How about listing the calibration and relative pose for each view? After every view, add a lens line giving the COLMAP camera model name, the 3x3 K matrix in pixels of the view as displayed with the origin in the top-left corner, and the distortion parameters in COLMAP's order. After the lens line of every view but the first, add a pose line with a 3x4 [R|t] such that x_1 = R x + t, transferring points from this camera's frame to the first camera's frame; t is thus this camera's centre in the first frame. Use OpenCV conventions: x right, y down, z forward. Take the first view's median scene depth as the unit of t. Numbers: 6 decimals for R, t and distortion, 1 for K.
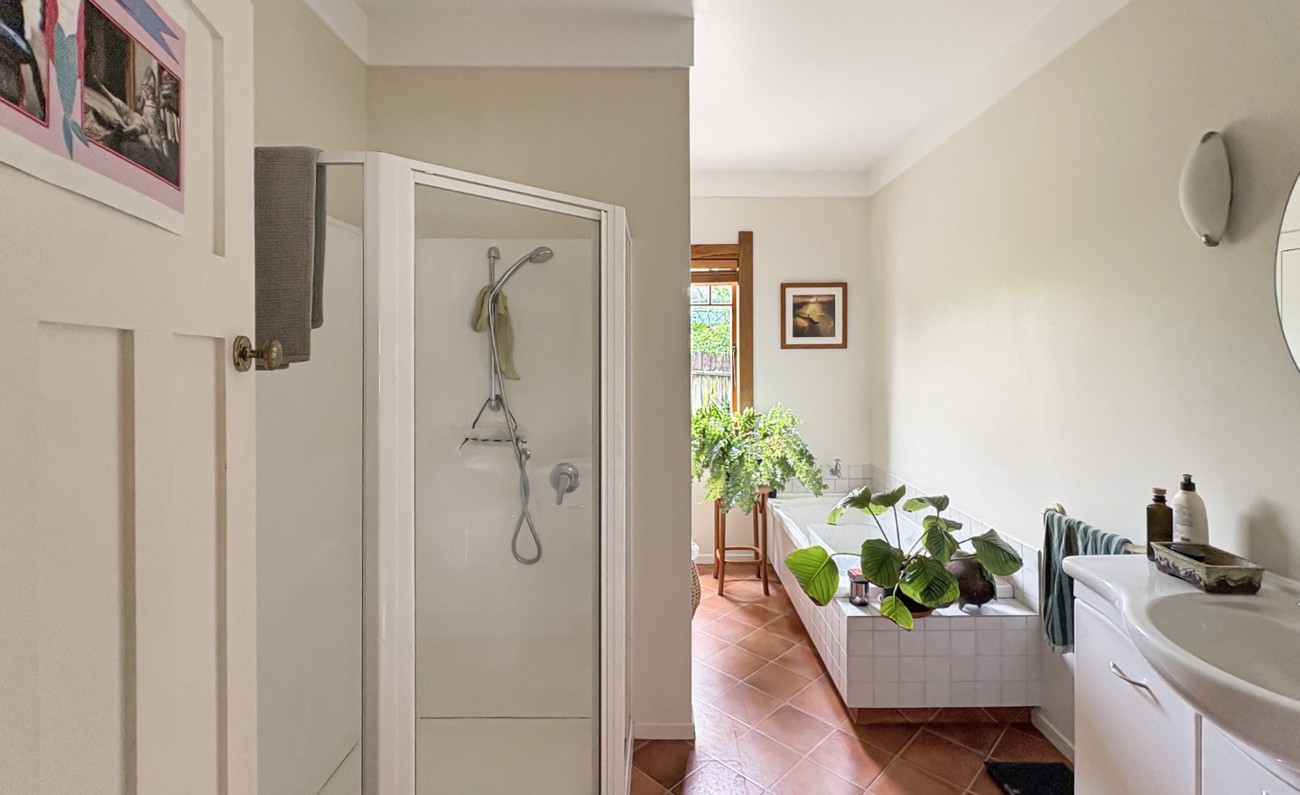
lens RADIAL K [[570.4, 0, 665.1], [0, 570.4, 363.7], [0, 0, 1]] dist [-0.002407, 0.001922]
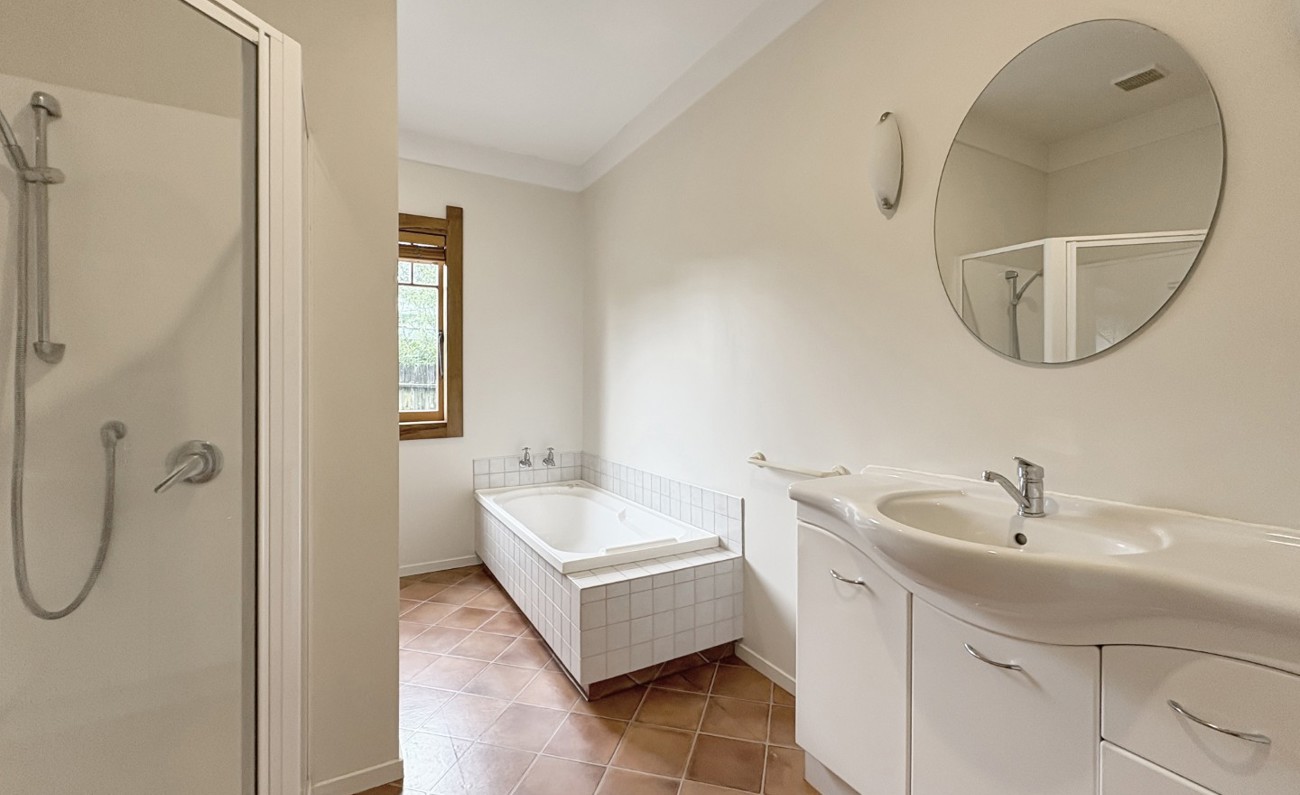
lens RADIAL K [[529.3, 0, 645.6], [0, 529.3, 391.6], [0, 0, 1]] dist [-0.002579, 0.001291]
pose [[0.870887, -0.000572, 0.491483, -0.016724], [0.000188, 1.000000, 0.000830, 0.113272], [-0.491483, -0.000630, 0.870887, 0.183072]]
